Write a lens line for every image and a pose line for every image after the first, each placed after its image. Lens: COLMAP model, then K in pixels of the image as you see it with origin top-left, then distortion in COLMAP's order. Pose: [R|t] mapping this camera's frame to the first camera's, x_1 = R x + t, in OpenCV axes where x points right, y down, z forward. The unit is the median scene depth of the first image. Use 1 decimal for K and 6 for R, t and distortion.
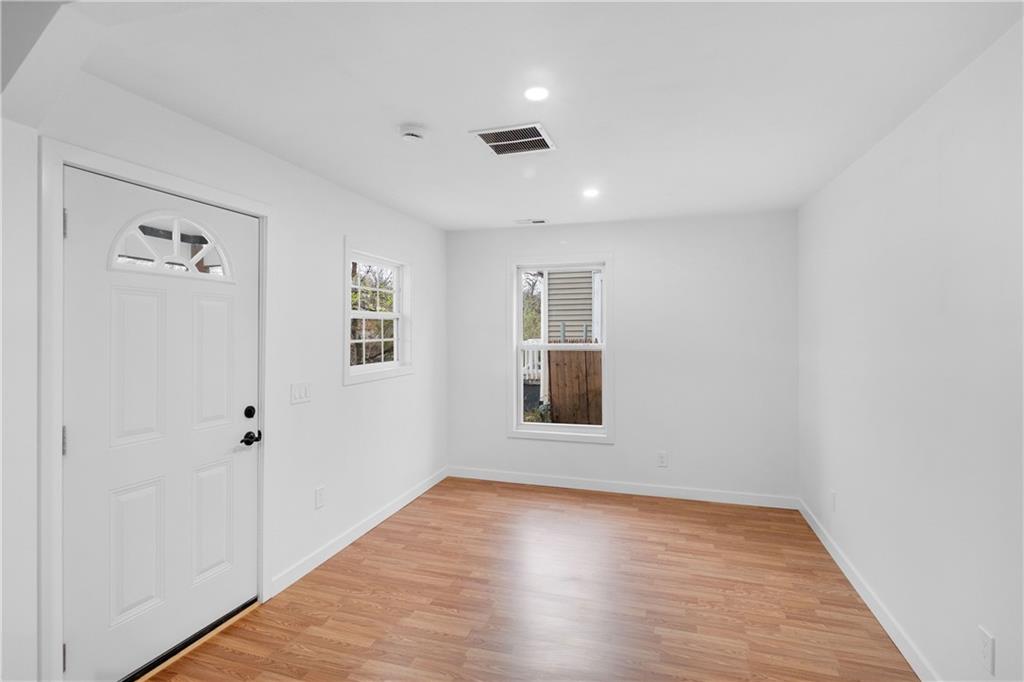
lens RADIAL K [[510.8, 0, 512.0], [0, 510.8, 341.0], [0, 0, 1]] dist [0.016750, -0.000254]
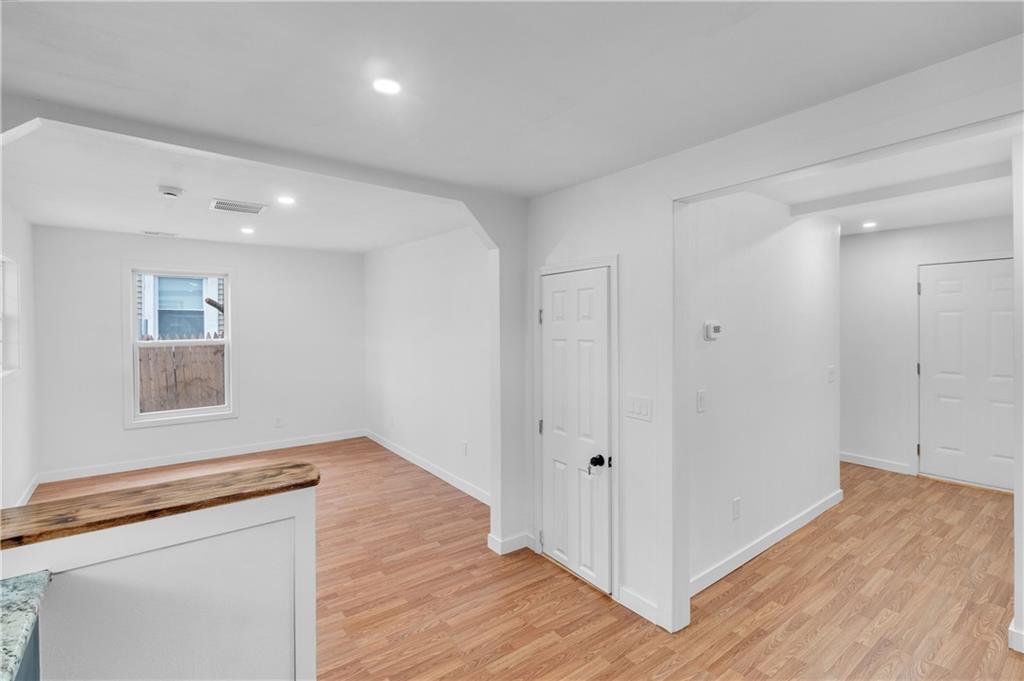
lens RADIAL K [[487.3, 0, 507.7], [0, 487.3, 323.7], [0, 0, 1]] dist [0.000893, 0.000037]
pose [[0.605053, -0.009915, 0.796124, -0.355346], [0.018699, 0.999824, -0.001760, -0.016278], [-0.795966, 0.015952, 0.605131, -0.270529]]
